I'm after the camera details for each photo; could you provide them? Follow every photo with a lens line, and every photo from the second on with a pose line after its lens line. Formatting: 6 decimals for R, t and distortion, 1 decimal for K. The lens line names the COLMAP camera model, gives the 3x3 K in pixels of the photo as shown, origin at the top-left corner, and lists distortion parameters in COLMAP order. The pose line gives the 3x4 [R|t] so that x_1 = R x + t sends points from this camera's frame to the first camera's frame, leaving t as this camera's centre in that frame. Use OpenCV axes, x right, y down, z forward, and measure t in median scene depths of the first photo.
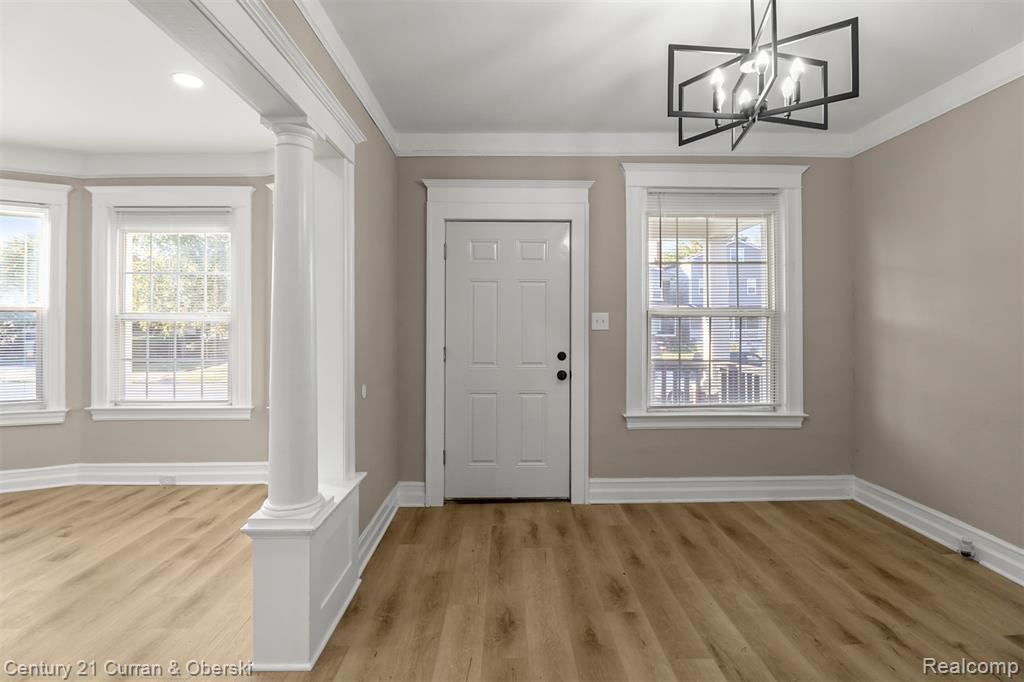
lens RADIAL K [[476.1, 0, 524.3], [0, 476.1, 322.3], [0, 0, 1]] dist [-0.003241, -0.010655]
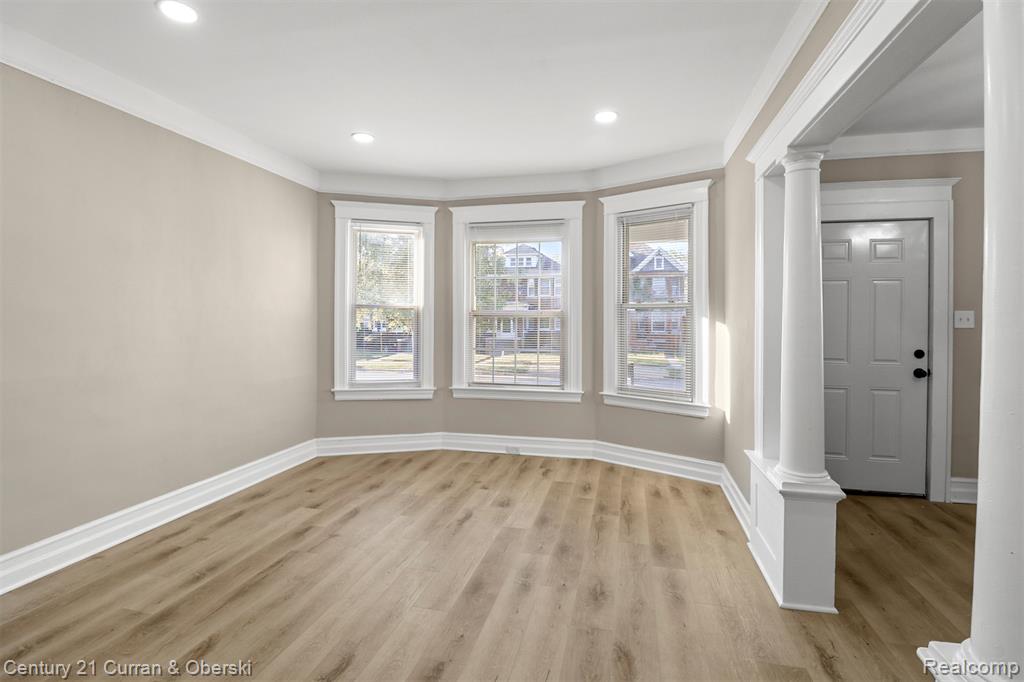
lens RADIAL K [[476.1, 0, 524.3], [0, 476.1, 322.3], [0, 0, 1]] dist [-0.003241, -0.010655]
pose [[0.967489, 0.006753, -0.252823, -0.460524], [-0.004402, 0.999942, 0.009864, -0.002195], [0.252875, -0.008430, 0.967462, -0.168831]]
